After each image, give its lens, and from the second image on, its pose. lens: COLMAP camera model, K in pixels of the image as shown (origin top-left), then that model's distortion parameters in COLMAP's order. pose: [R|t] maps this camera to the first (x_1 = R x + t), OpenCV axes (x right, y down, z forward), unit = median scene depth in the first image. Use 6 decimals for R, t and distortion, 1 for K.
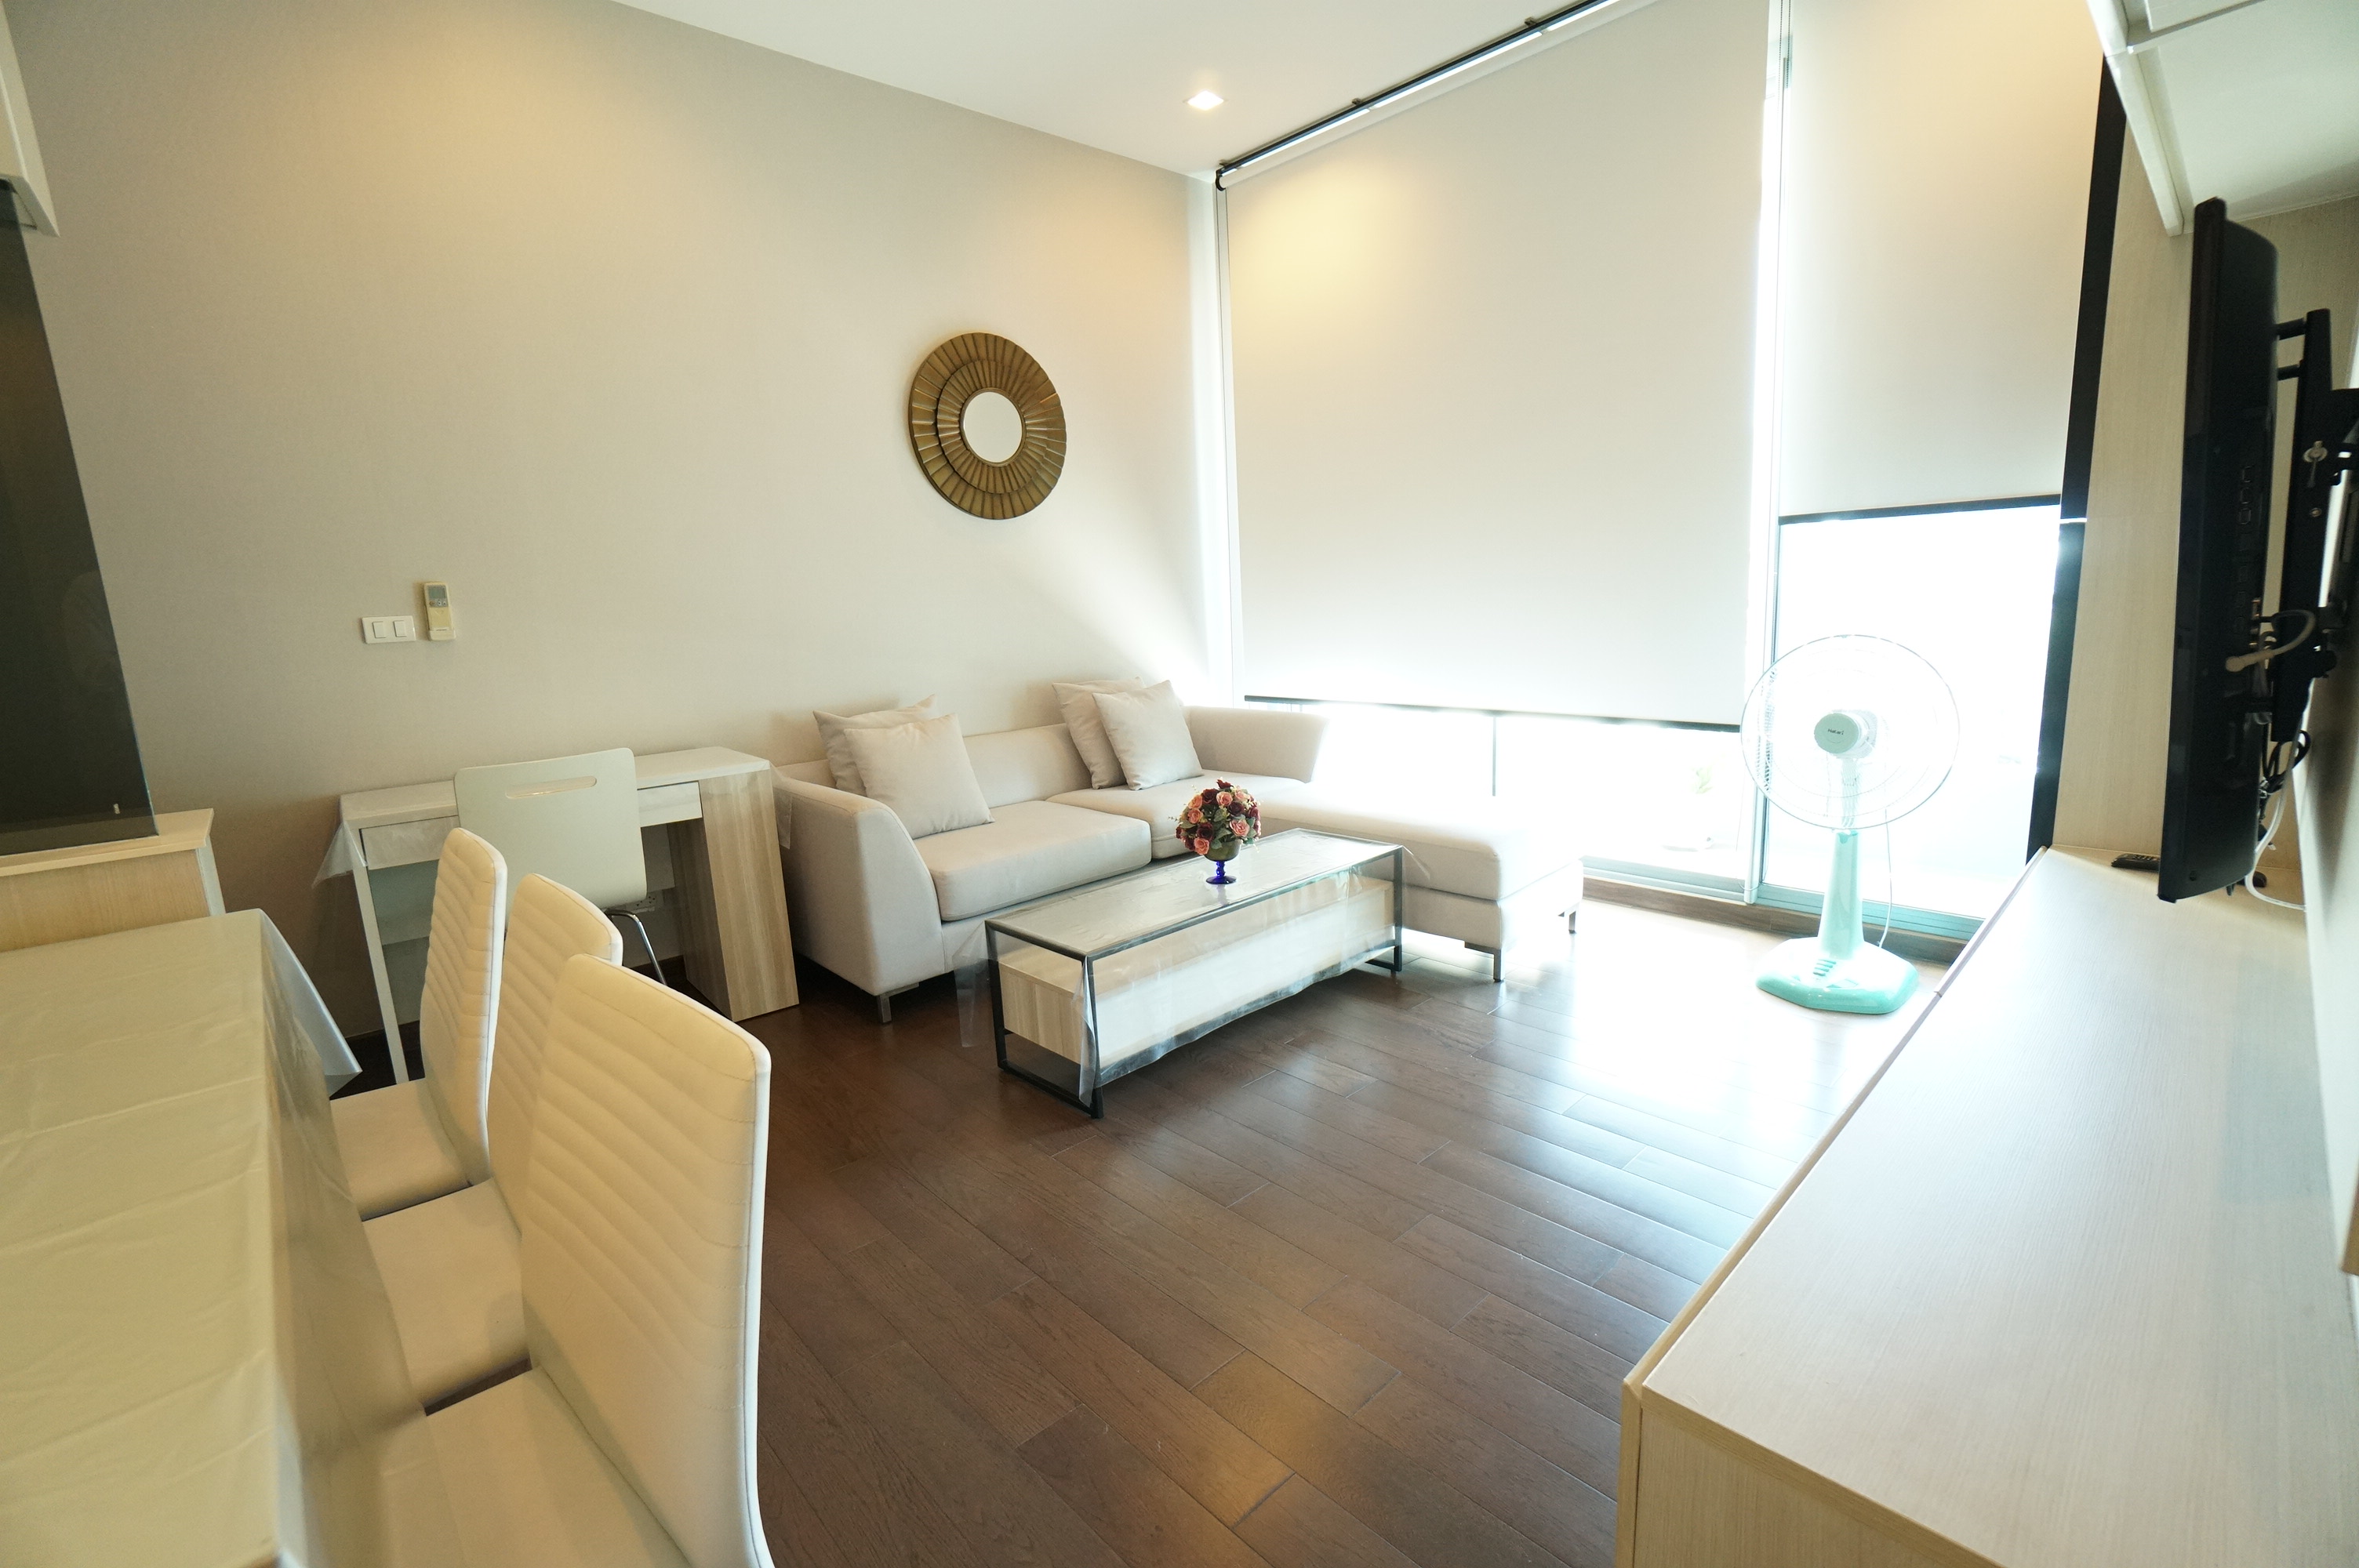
lens RADIAL K [[1029.3, 0, 1179.5], [0, 1029.3, 784.0], [0, 0, 1]] dist [-0.064985, 0.023155]
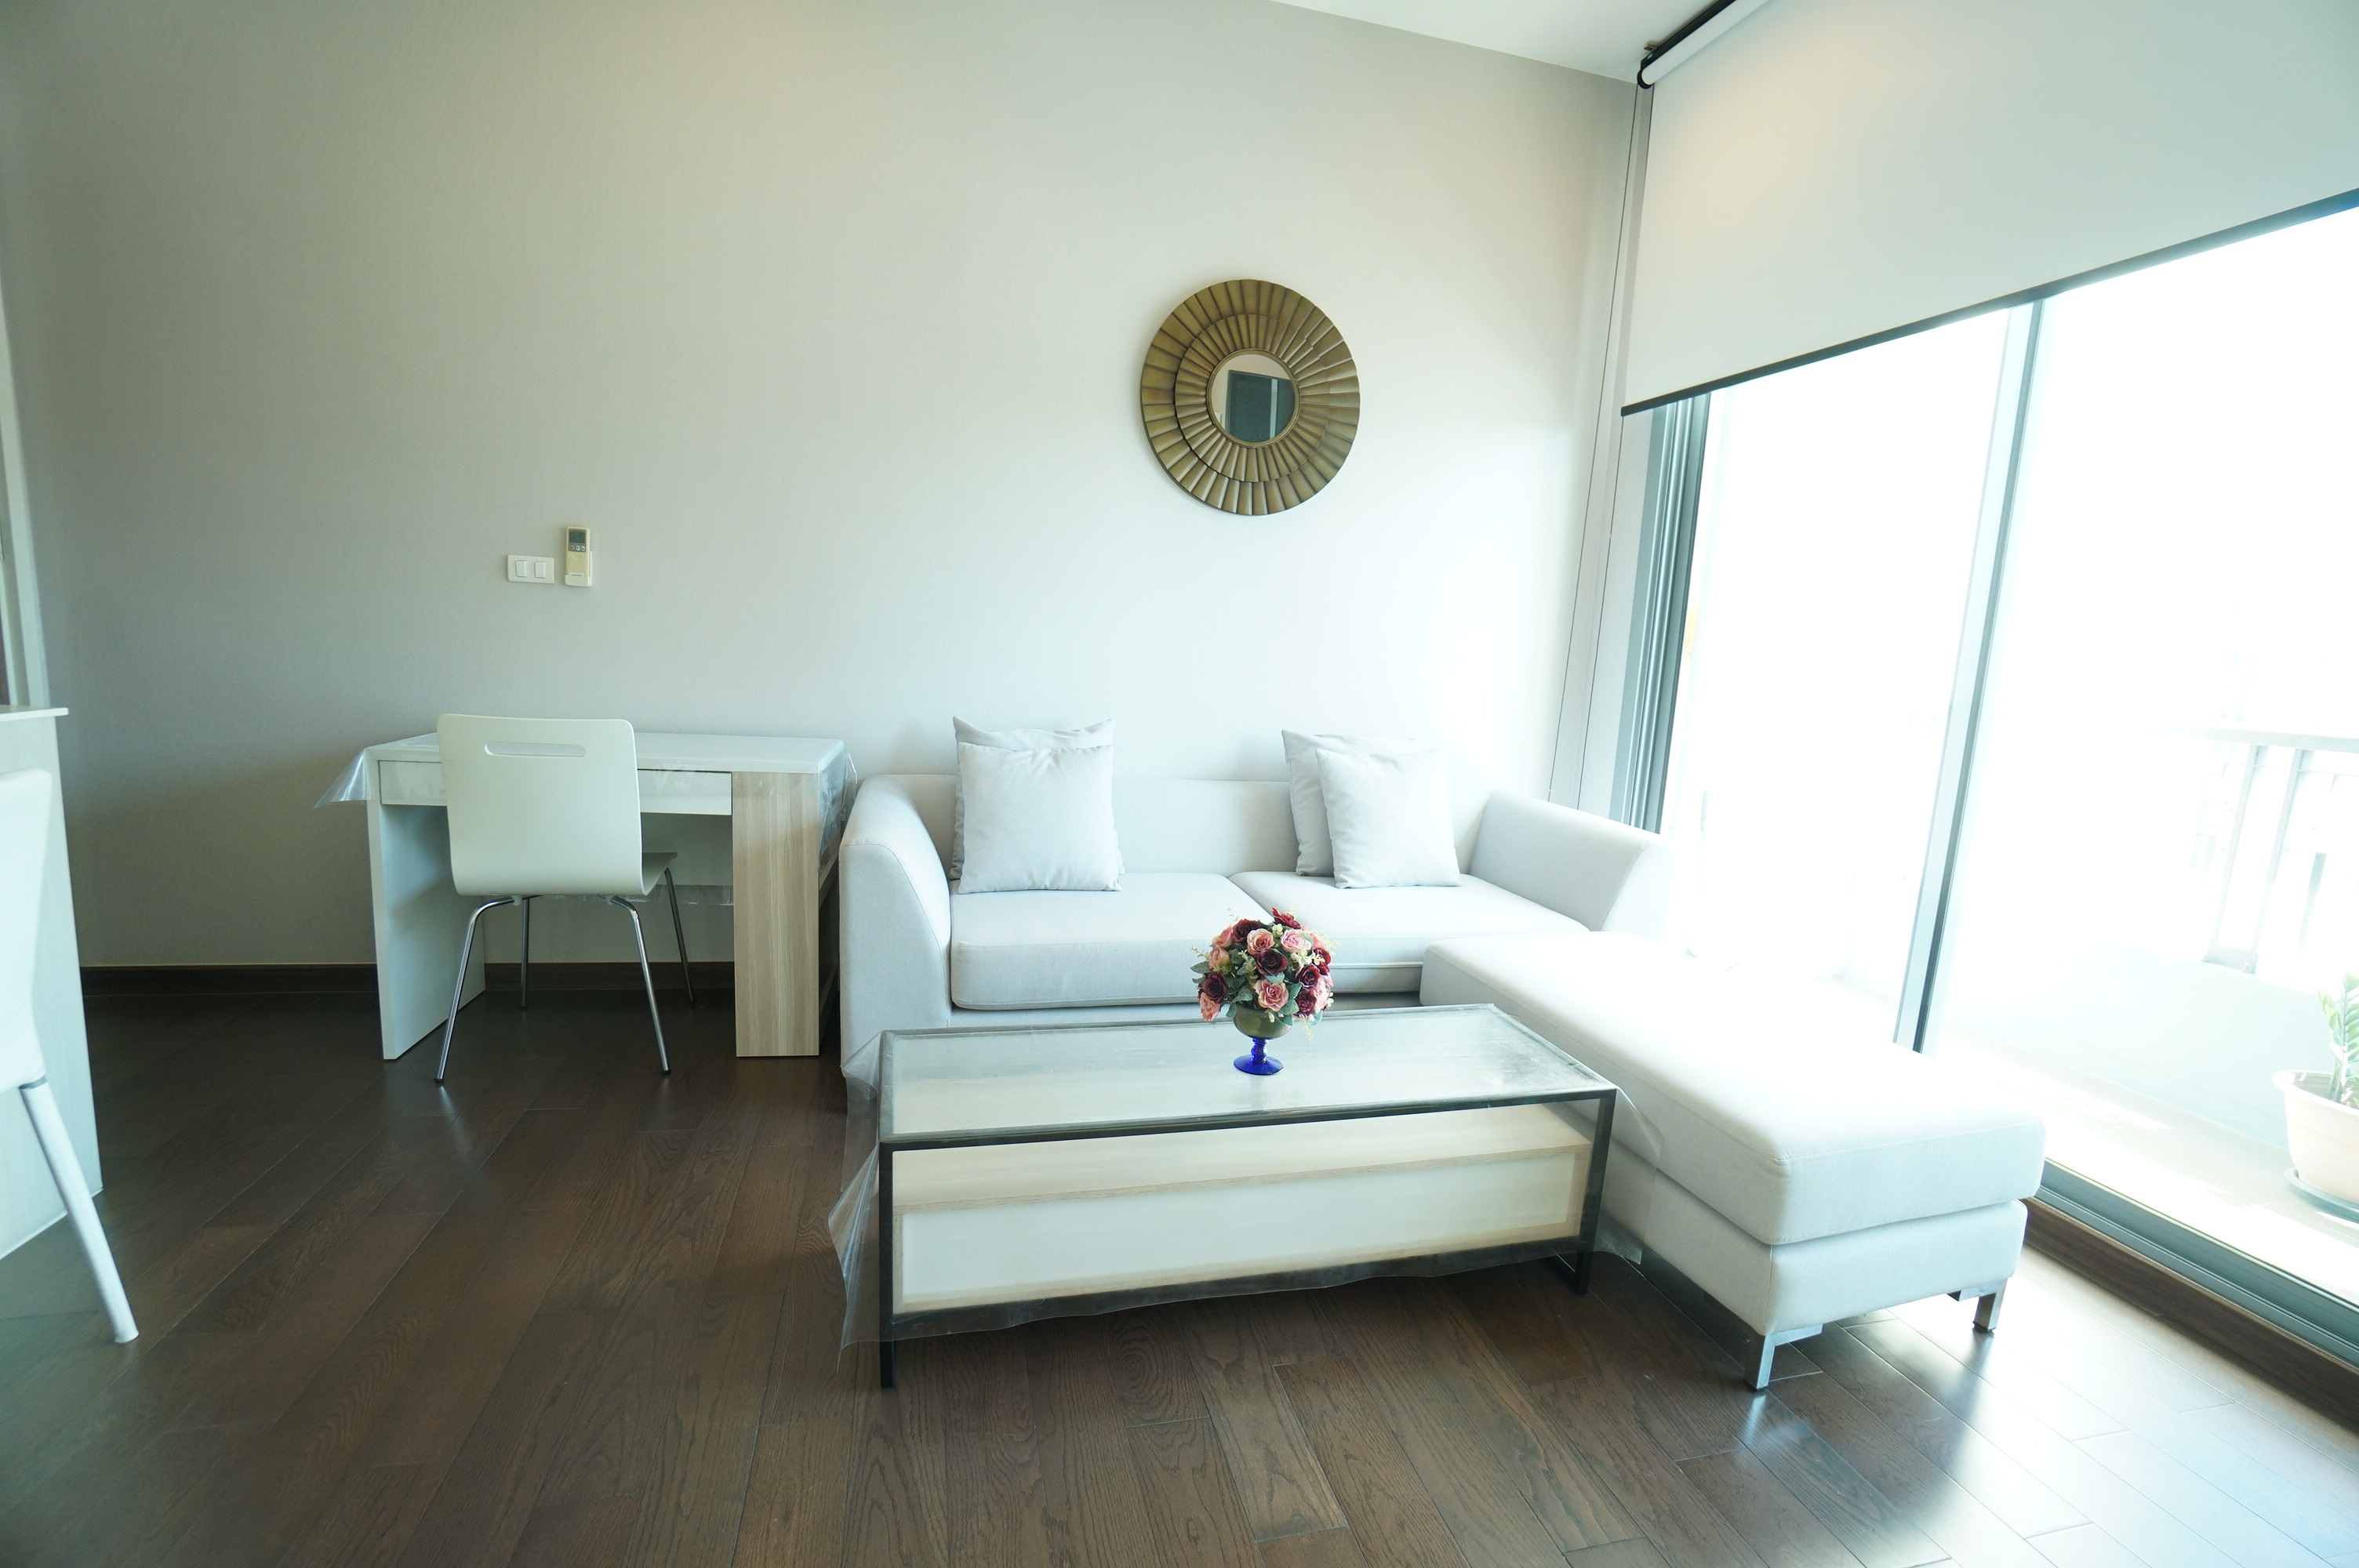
lens RADIAL K [[1029.3, 0, 1179.5], [0, 1029.3, 784.0], [0, 0, 1]] dist [-0.064985, 0.023155]
pose [[0.871935, 0.166644, -0.460390, 0.246177], [-0.185131, 0.982701, 0.005081, -0.065869], [0.453272, 0.080802, 0.887702, 0.397748]]
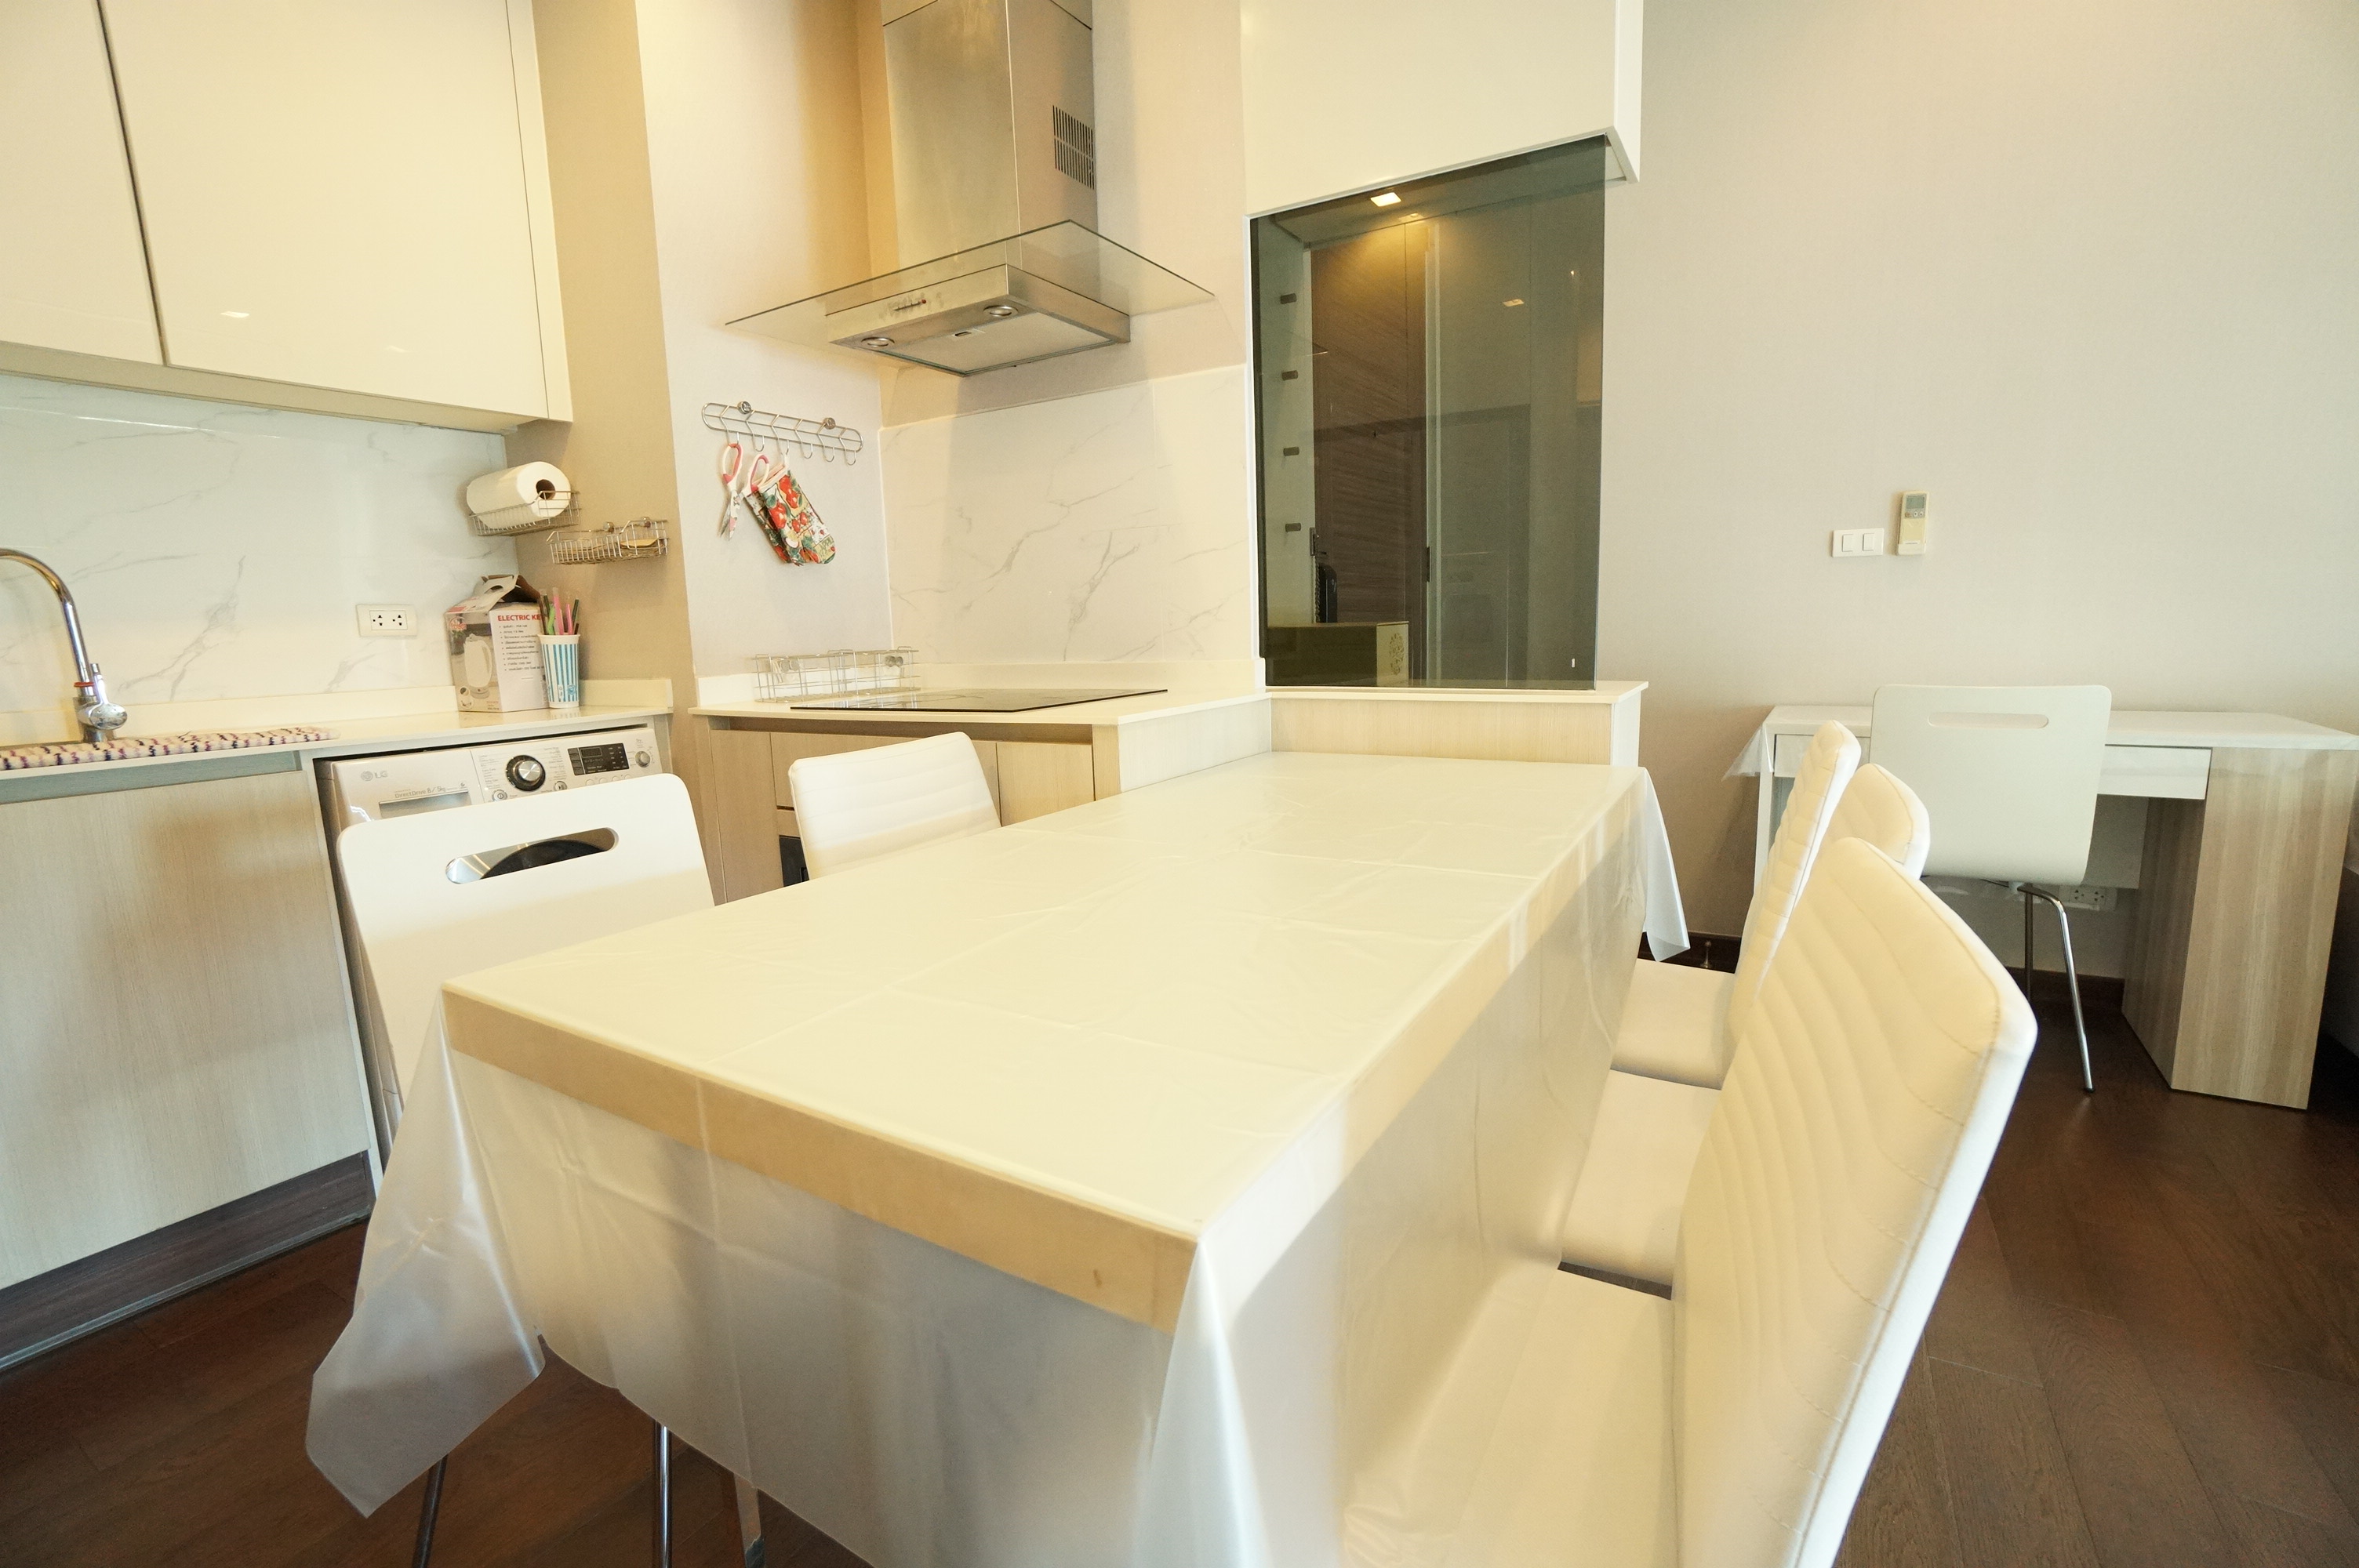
lens RADIAL K [[1046.7, 0, 1166.9], [0, 1046.7, 786.6], [0, 0, 1]] dist [-0.066754, 0.024015]
pose [[0.279499, 0.183405, -0.942466, -0.009762], [-0.150700, 0.977800, 0.145589, 0.030537], [0.948246, 0.101338, 0.300933, 0.088858]]
